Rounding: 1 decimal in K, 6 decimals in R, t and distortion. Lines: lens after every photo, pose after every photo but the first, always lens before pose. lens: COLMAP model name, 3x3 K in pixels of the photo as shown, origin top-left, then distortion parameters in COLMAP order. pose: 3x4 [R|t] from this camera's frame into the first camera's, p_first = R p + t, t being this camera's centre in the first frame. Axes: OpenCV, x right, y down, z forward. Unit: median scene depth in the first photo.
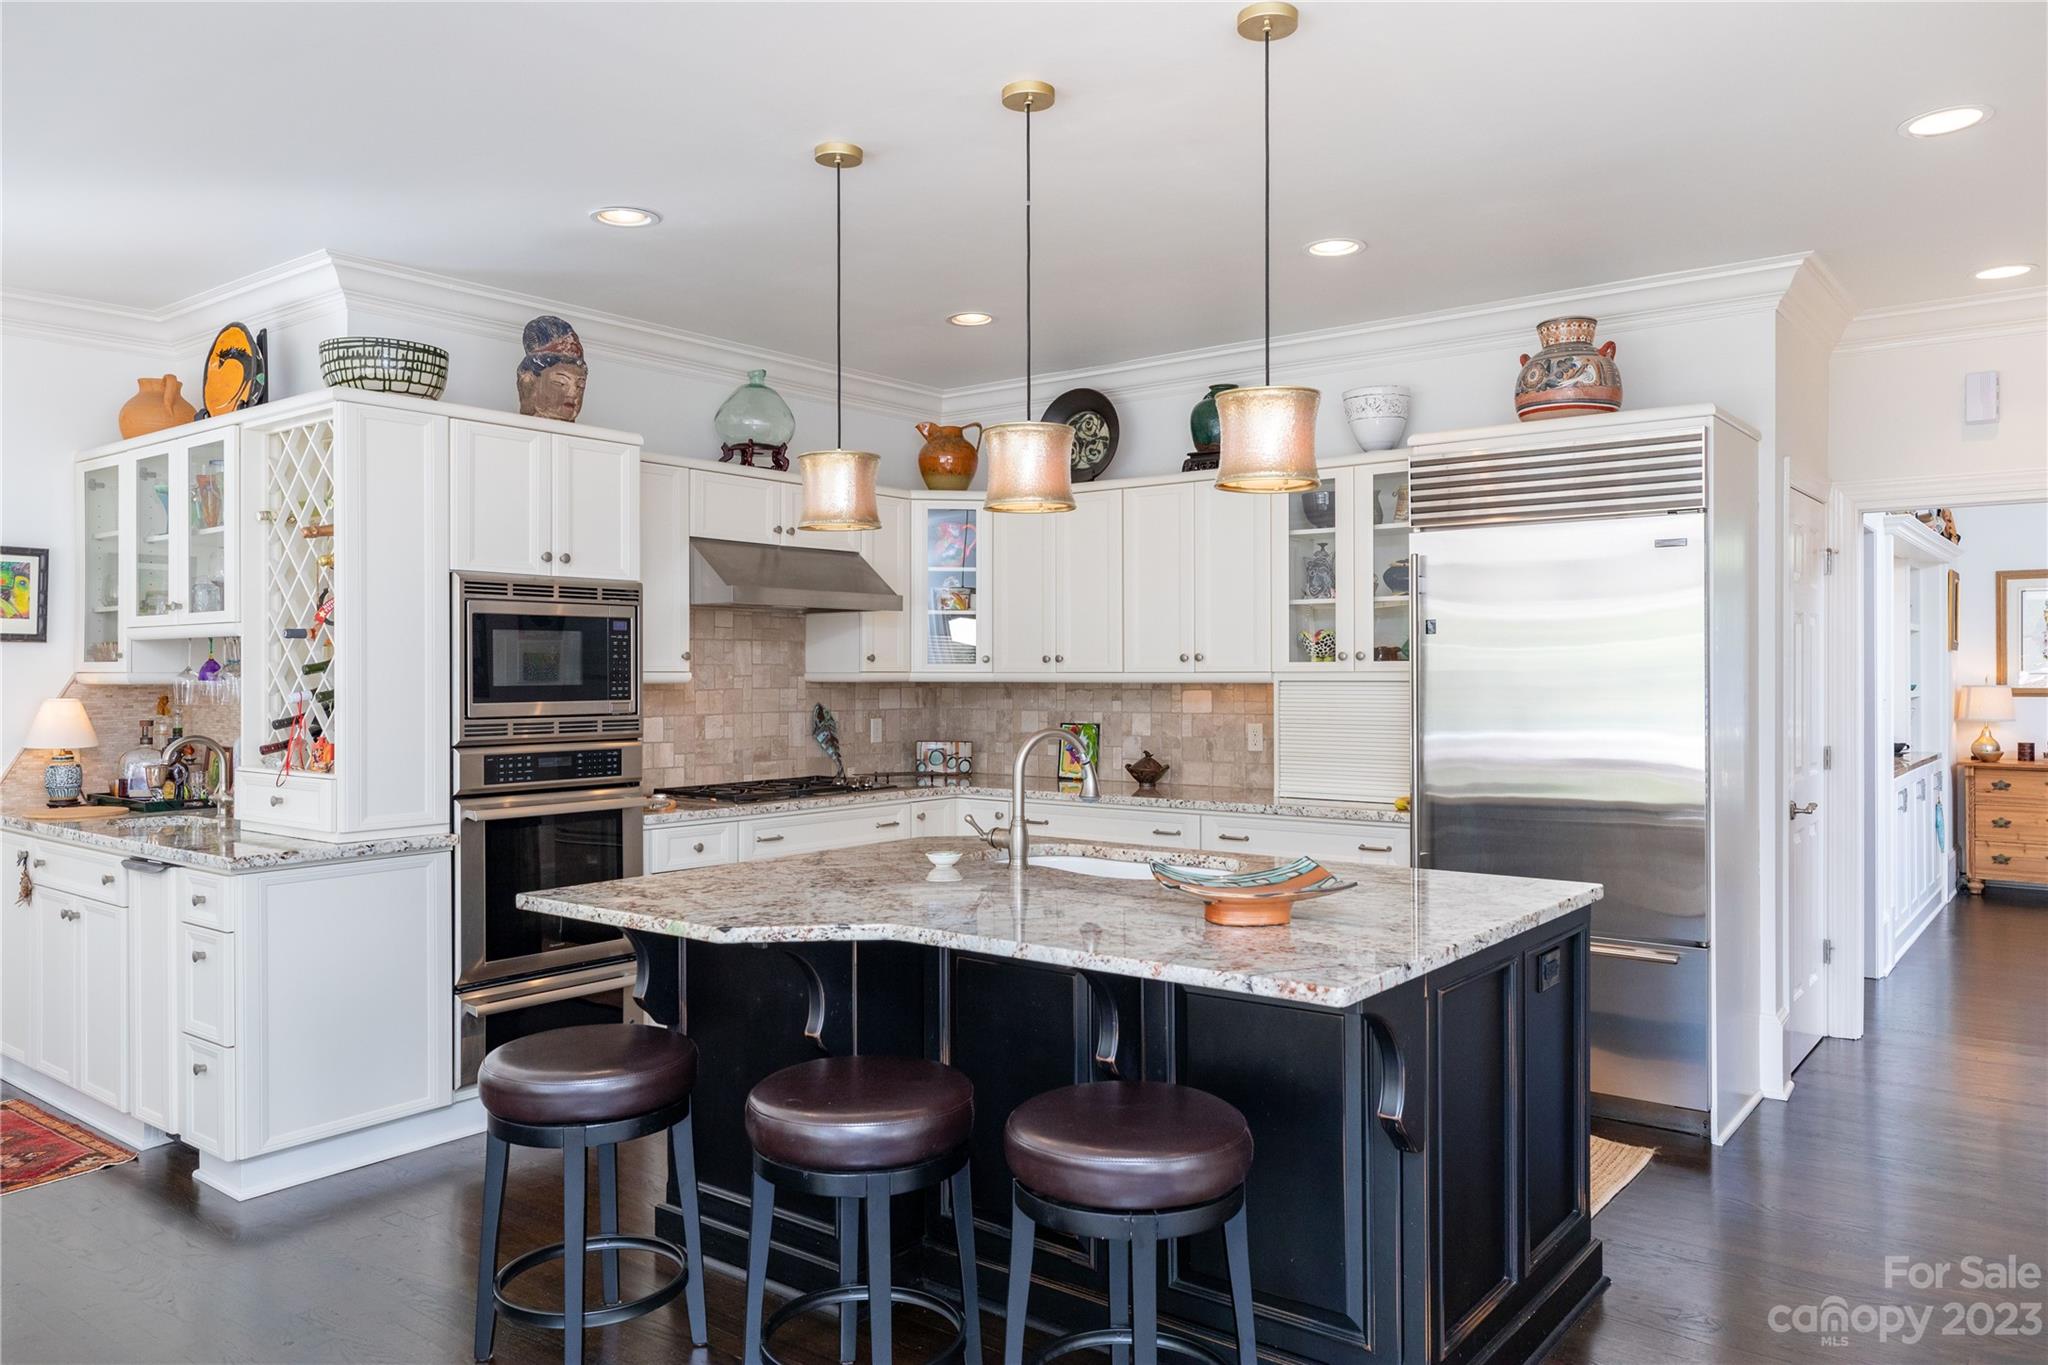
lens RADIAL K [[1433.2, 0, 1021.0], [0, 1433.2, 684.8], [0, 0, 1]] dist [0.007261, -0.003091]
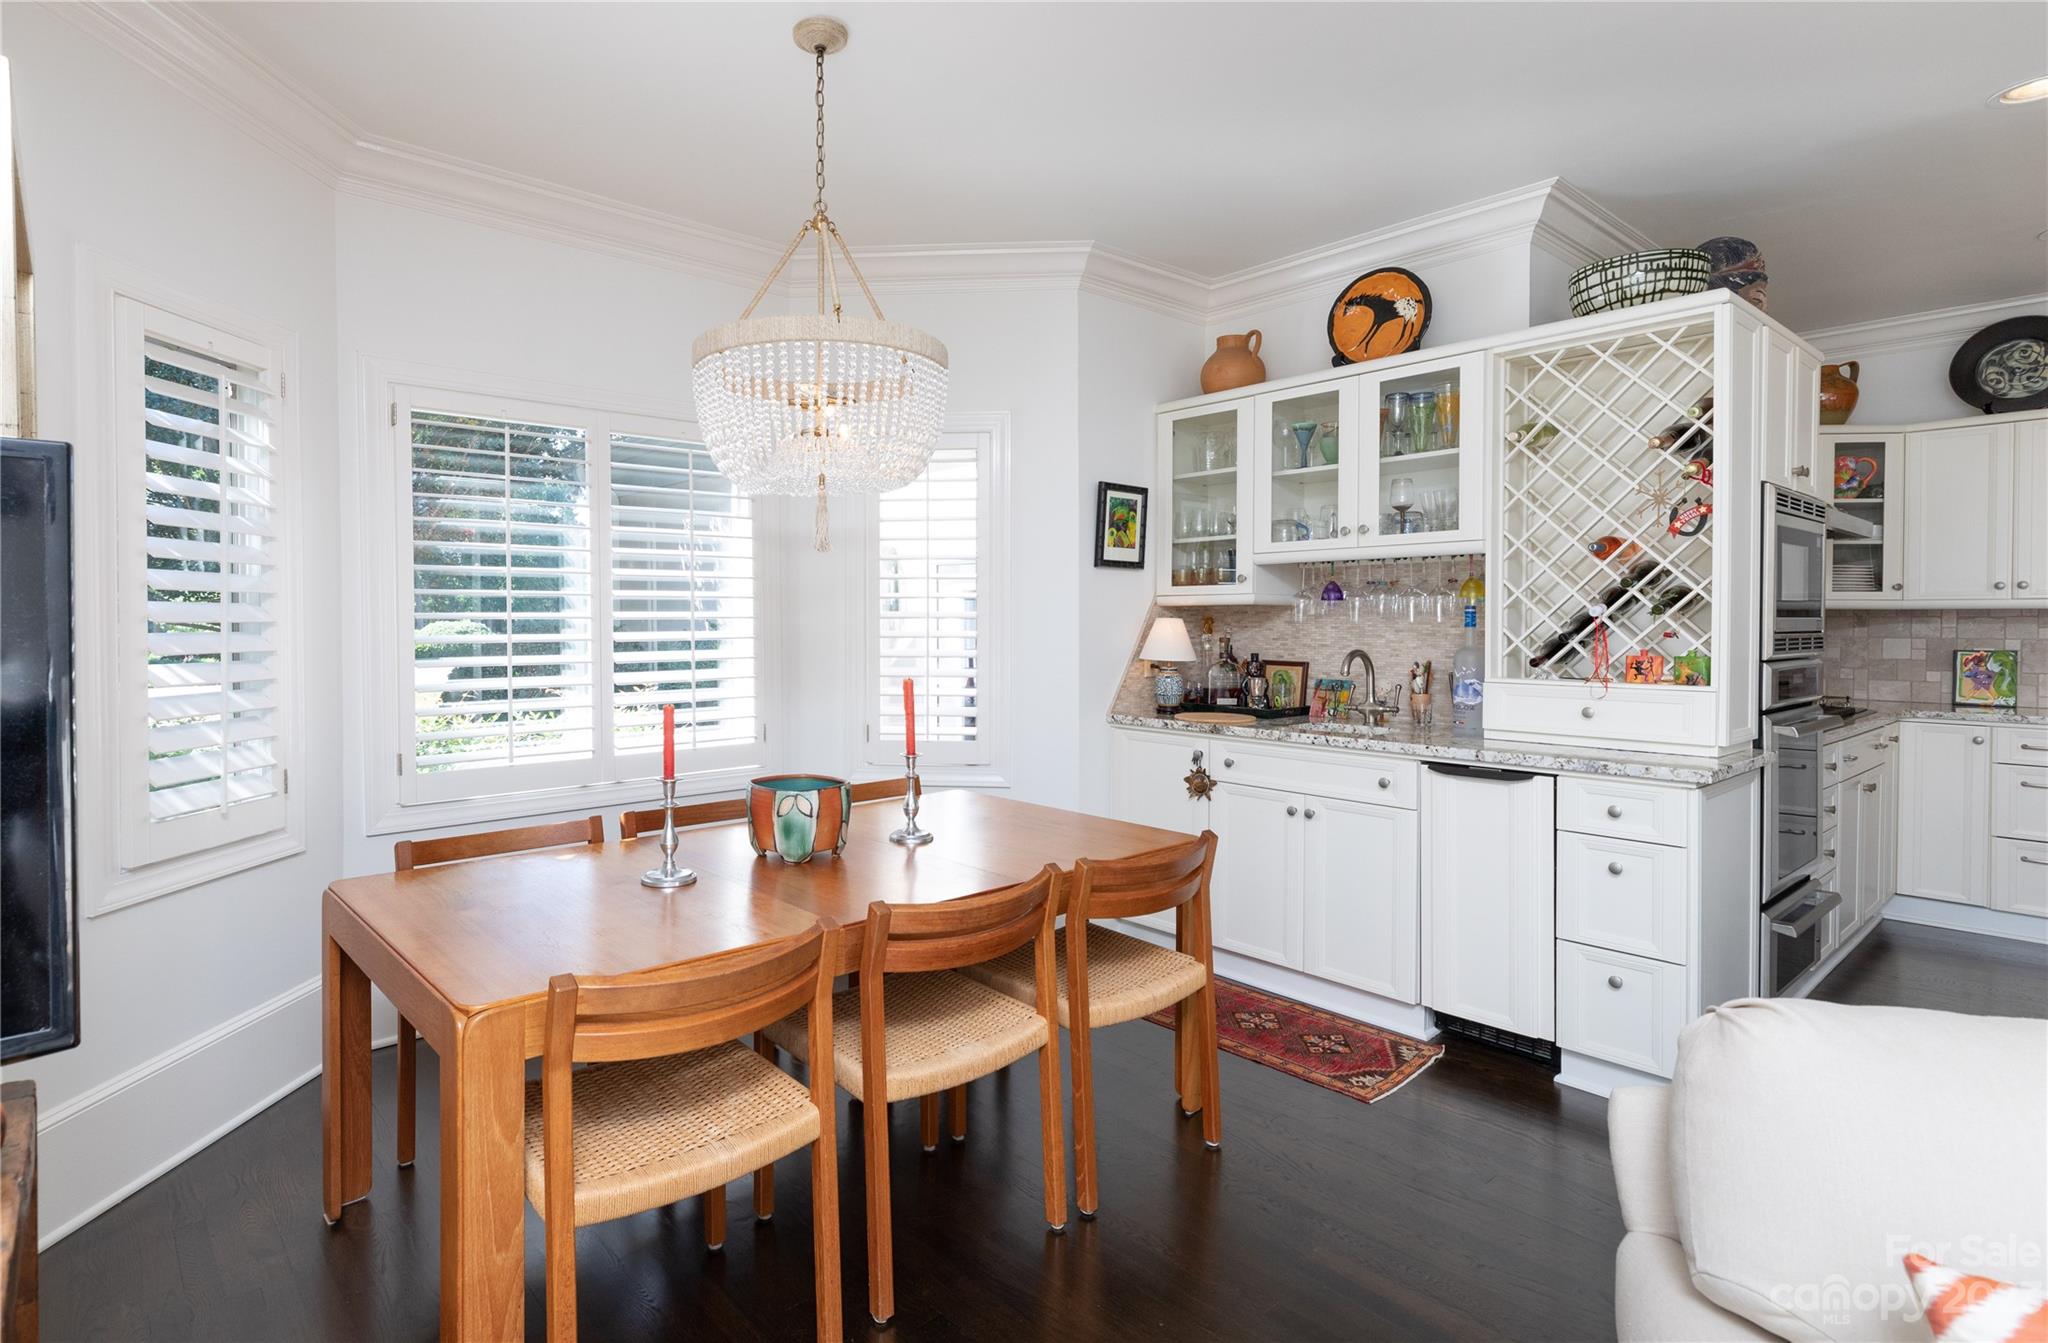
lens RADIAL K [[1040.2, 0, 934.9], [0, 1040.2, 647.1], [0, 0, 1]] dist [-0.002689, -0.000993]
pose [[0.975337, 0.007491, -0.220594, -0.783291], [-0.004212, 0.999874, 0.015332, 0.024746], [0.220681, -0.014025, 0.975245, 0.178590]]
